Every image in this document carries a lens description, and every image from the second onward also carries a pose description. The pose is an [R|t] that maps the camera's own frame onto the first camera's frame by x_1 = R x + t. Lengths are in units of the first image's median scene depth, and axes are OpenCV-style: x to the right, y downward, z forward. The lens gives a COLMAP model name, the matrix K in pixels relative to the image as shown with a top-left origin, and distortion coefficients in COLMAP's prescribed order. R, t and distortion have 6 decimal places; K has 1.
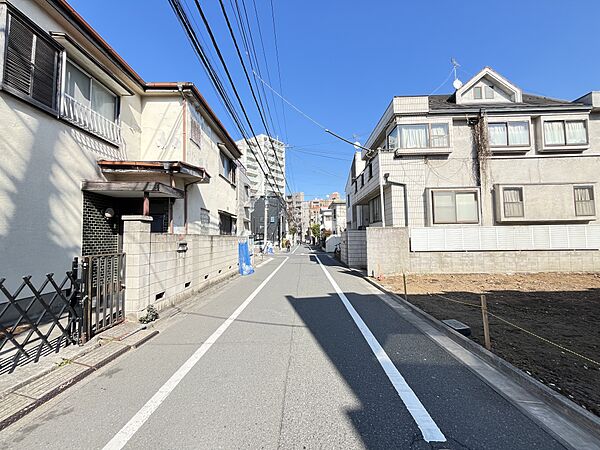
lens RADIAL K [[241.2, 0, 298.2], [0, 241.2, 226.0], [0, 0, 1]] dist [-0.004391, -0.000067]
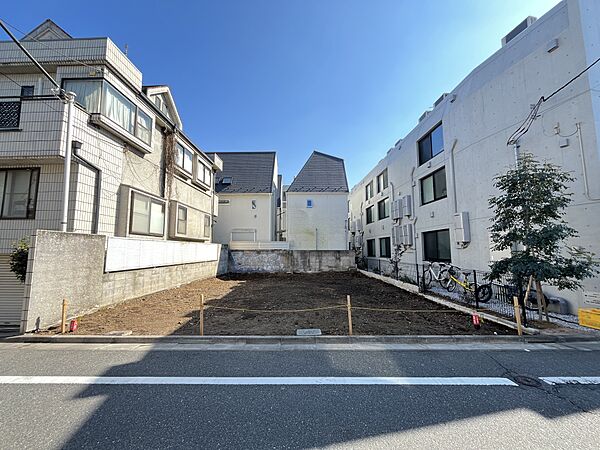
lens RADIAL K [[241.2, 0, 298.4], [0, 241.2, 225.6], [0, 0, 1]] dist [-0.004391, -0.000067]
pose [[-0.012633, 0.114150, 0.993383, -0.202985], [-0.048236, 0.992236, -0.114632, 0.026724], [-0.998756, -0.049365, -0.007029, 0.467131]]
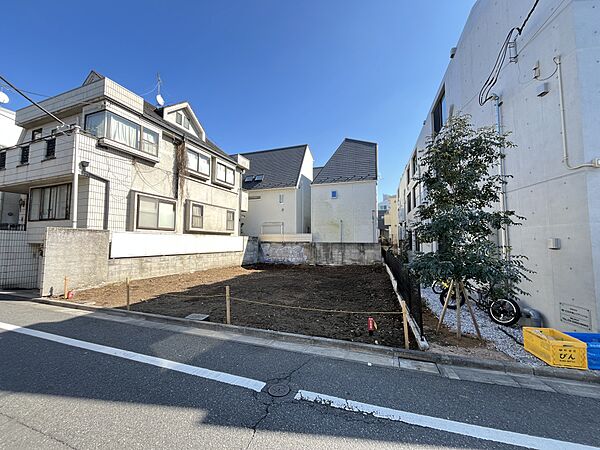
lens RADIAL K [[241.2, 0, 298.4], [0, 241.2, 225.6], [0, 0, 1]] dist [-0.004391, -0.000067]
pose [[0.316815, 0.079370, 0.945161, -0.146912], [-0.055077, 0.996351, -0.065208, 0.005953], [-0.946887, -0.031397, 0.320030, 0.072865]]
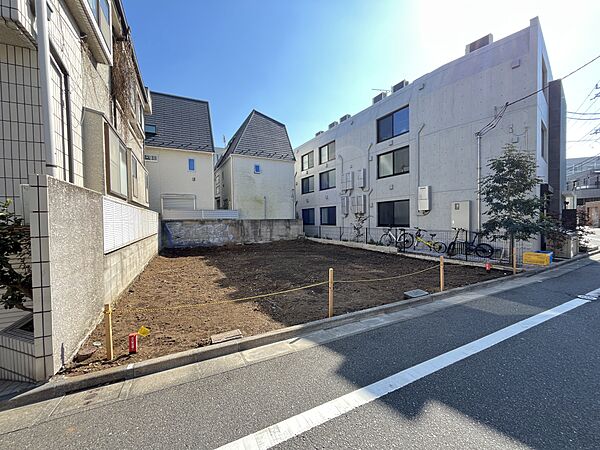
lens RADIAL K [[241.2, 0, 298.4], [0, 241.2, 225.9], [0, 0, 1]] dist [-0.004391, -0.000067]
pose [[-0.465150, -0.003325, 0.885226, -0.037863], [-0.022928, 0.999703, -0.008293, 0.050439], [-0.884935, -0.024154, -0.465088, 0.875415]]
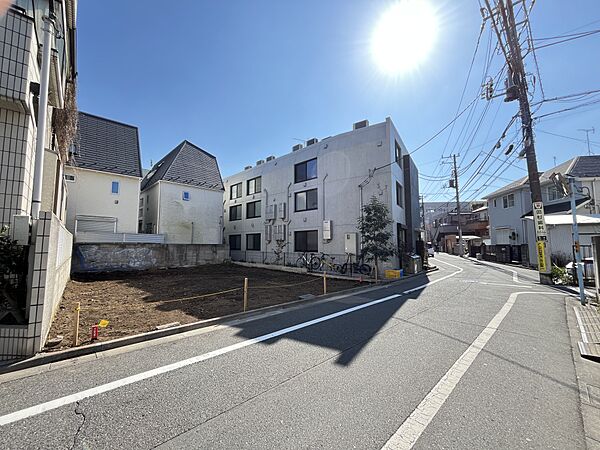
lens RADIAL K [[241.2, 0, 298.4], [0, 241.2, 225.8], [0, 0, 1]] dist [-0.004391, -0.000067]
pose [[-0.700619, 0.069032, 0.710188, -0.220845], [-0.027229, 0.991998, -0.123286, 0.058770], [-0.713016, -0.105714, -0.693133, 0.968287]]
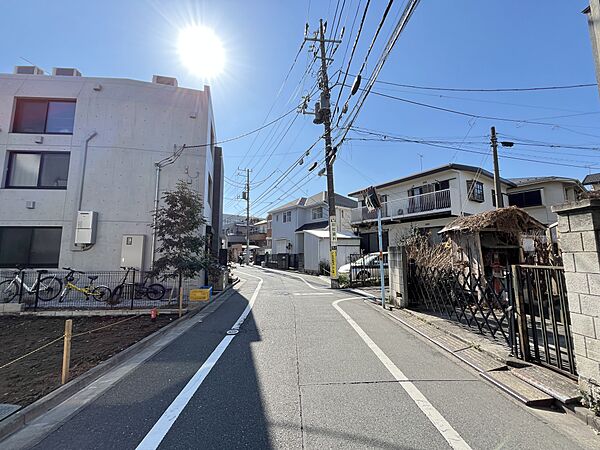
lens RADIAL K [[241.2, 0, 297.1], [0, 241.2, 226.1], [0, 0, 1]] dist [-0.004391, -0.000067]
pose [[-0.998470, 0.007717, -0.054758, 0.006169], [0.016562, 0.986493, -0.162962, 0.041311], [0.052761, -0.163619, -0.985112, 0.691874]]
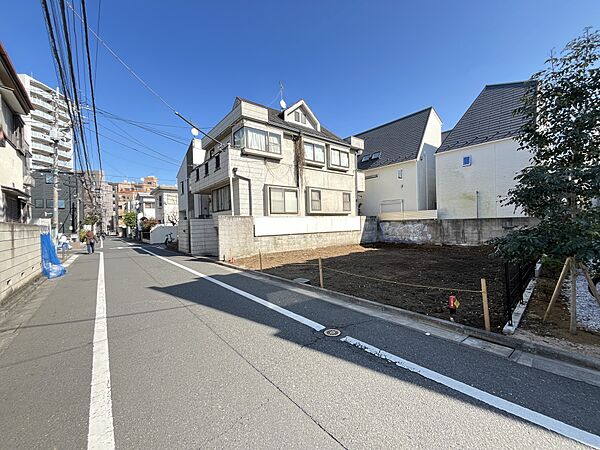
lens RADIAL K [[241.2, 0, 298.6], [0, 241.2, 225.8], [0, 0, 1]] dist [-0.004391, -0.000067]
pose [[0.757165, -0.011524, 0.653122, -0.147164], [-0.015576, 0.999242, 0.035688, 0.006648], [-0.653038, -0.037195, 0.756411, -0.050038]]
